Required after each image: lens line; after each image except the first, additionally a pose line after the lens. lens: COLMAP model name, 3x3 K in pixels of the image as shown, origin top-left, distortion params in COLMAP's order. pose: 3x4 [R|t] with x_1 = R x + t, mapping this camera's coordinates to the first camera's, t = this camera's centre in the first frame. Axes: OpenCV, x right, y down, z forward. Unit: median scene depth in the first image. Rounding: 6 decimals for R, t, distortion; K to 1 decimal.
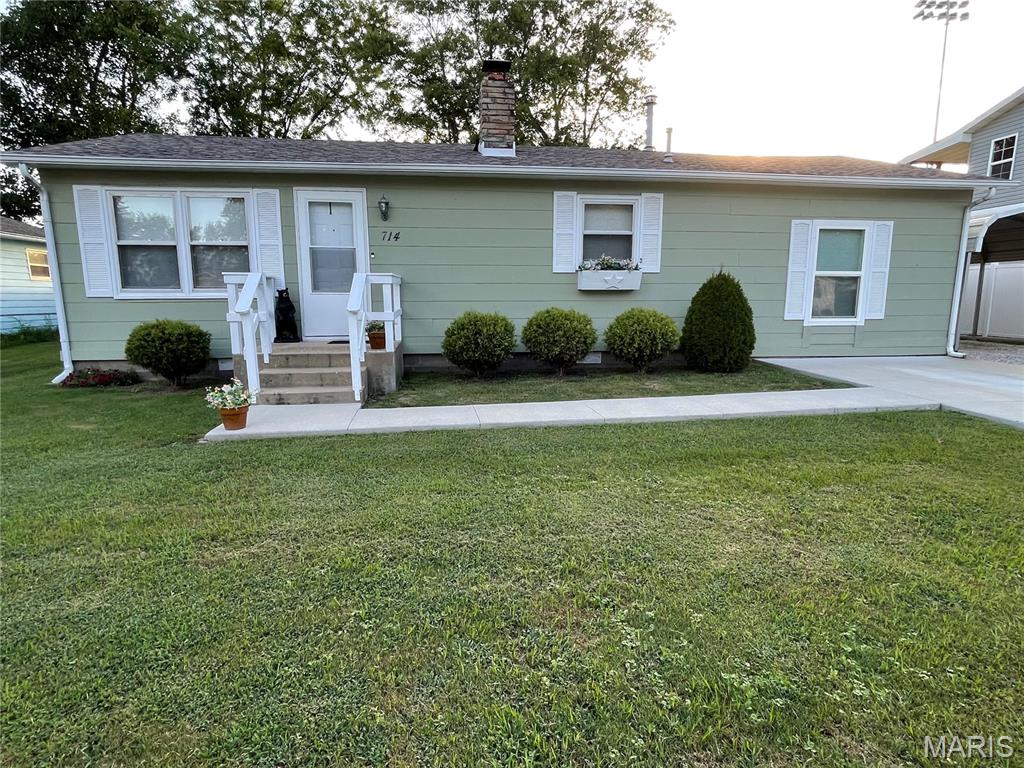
lens RADIAL K [[555.0, 0, 501.3], [0, 555.0, 389.7], [0, 0, 1]] dist [-0.006112, 0.005420]
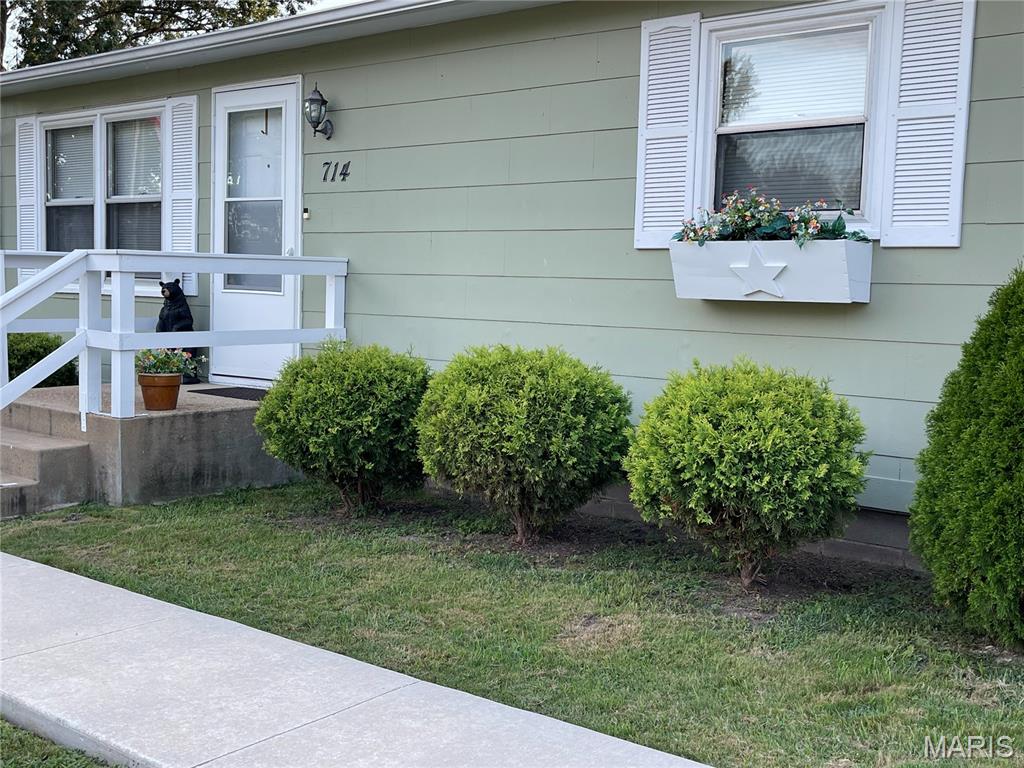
lens RADIAL K [[1131.3, 0, 516.0], [0, 1131.3, 381.6], [0, 0, 1]] dist [0.058490, 0.000000]
pose [[0.681848, 0.082028, -0.726880, 0.572801], [-0.153593, 0.987595, -0.032628, -0.094700], [0.715187, 0.133891, 0.685989, 0.470147]]
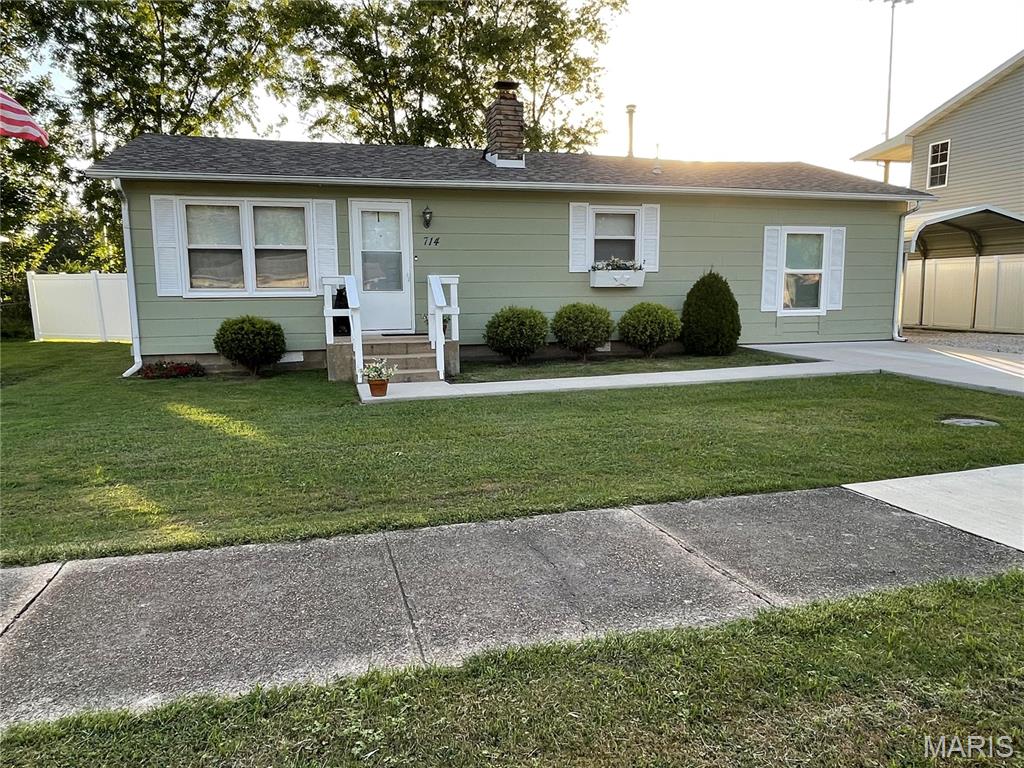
lens RADIAL K [[694.5, 0, 491.0], [0, 694.5, 385.8], [0, 0, 1]] dist [0.016924, -0.020340]
pose [[0.991685, -0.024234, 0.126386, -0.255597], [0.028361, 0.999118, -0.030962, 0.062833], [-0.125524, 0.034289, 0.991498, -0.394294]]
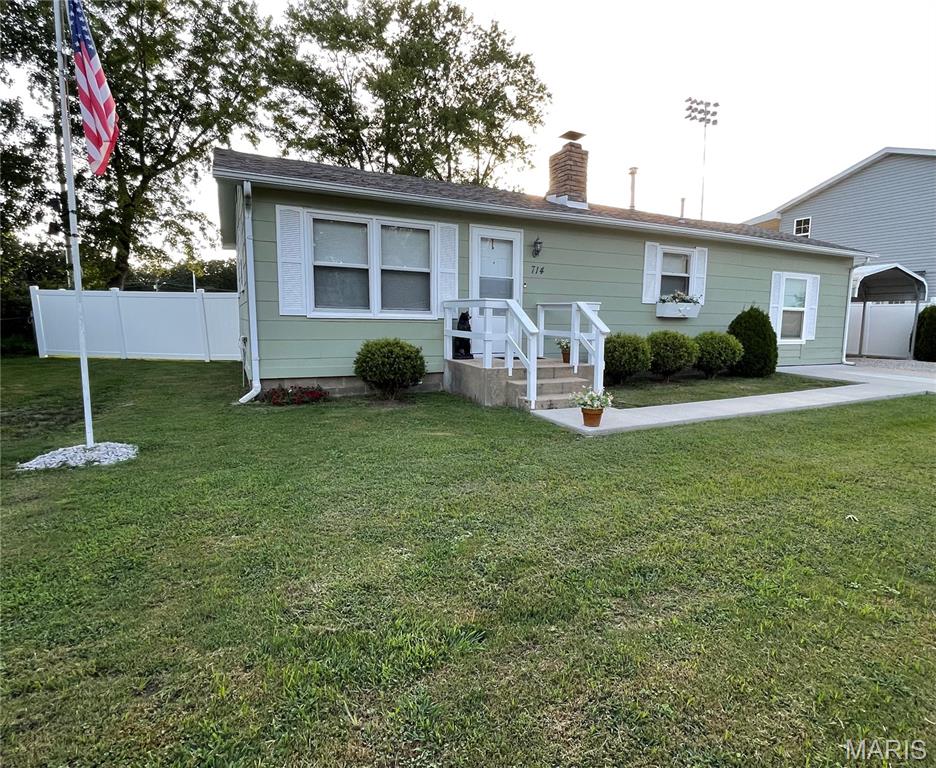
lens RADIAL K [[517.2, 0, 496.3], [0, 517.2, 387.7], [0, 0, 1]] dist [0.011858, -0.002336]
pose [[0.939303, -0.027861, 0.341957, -0.648362], [0.039923, 0.998802, -0.028285, 0.005329], [-0.340759, 0.040220, 0.939290, -0.009568]]
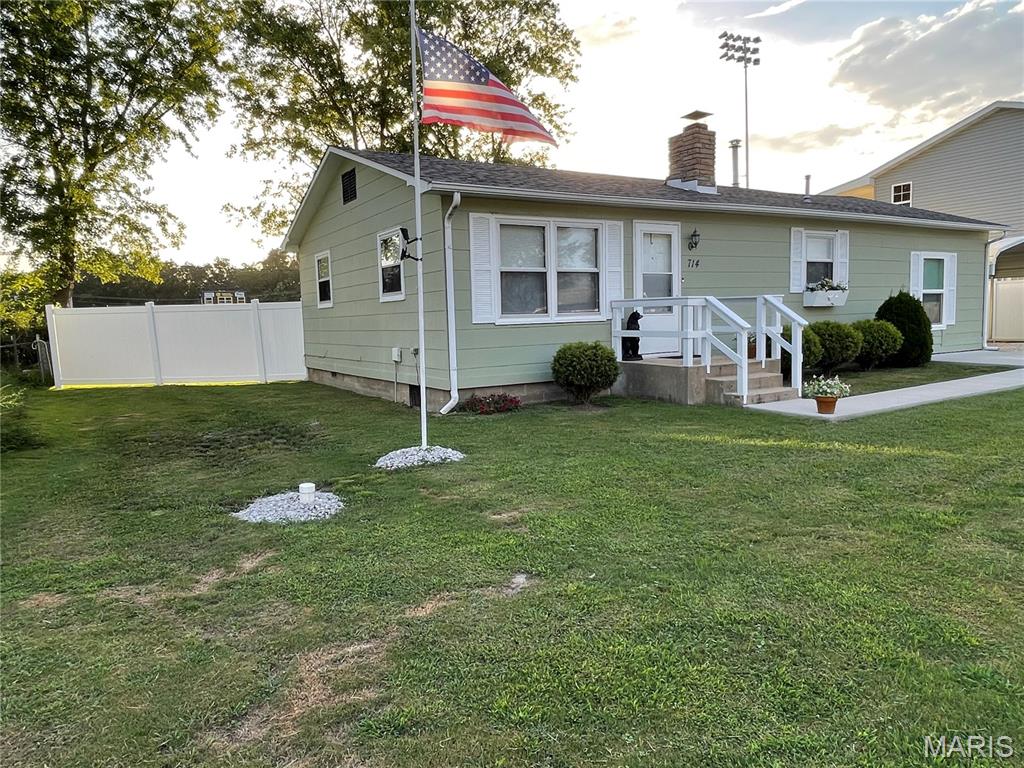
lens RADIAL K [[694.5, 0, 484.7], [0, 694.5, 391.2], [0, 0, 1]] dist [0.016924, -0.020340]
pose [[0.923847, -0.065491, 0.377117, -1.106058], [0.092225, 0.994313, -0.053254, 0.019045], [-0.371485, 0.083978, 0.924633, -0.130721]]
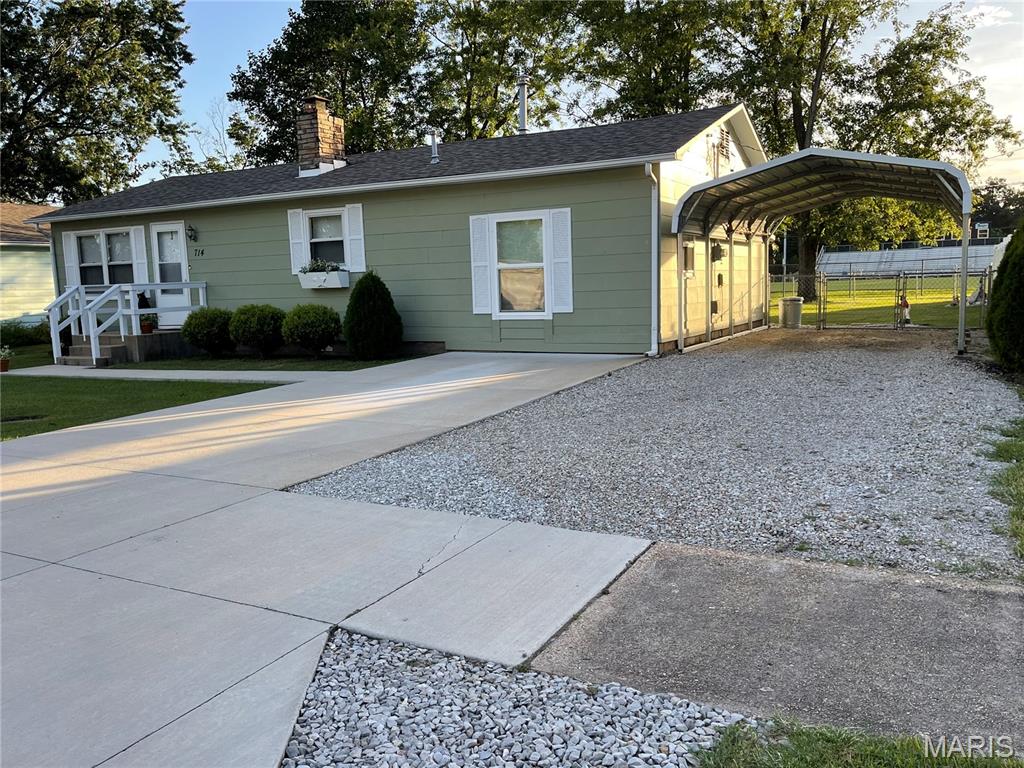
lens RADIAL K [[815.4, 0, 513.8], [0, 815.4, 378.0], [0, 0, 1]] dist [0.020124, -0.001410]
pose [[0.813396, 0.045286, -0.579944, 1.546685], [-0.069820, 0.997358, -0.020045, 0.015630], [0.577504, 0.056796, 0.814409, -0.164571]]
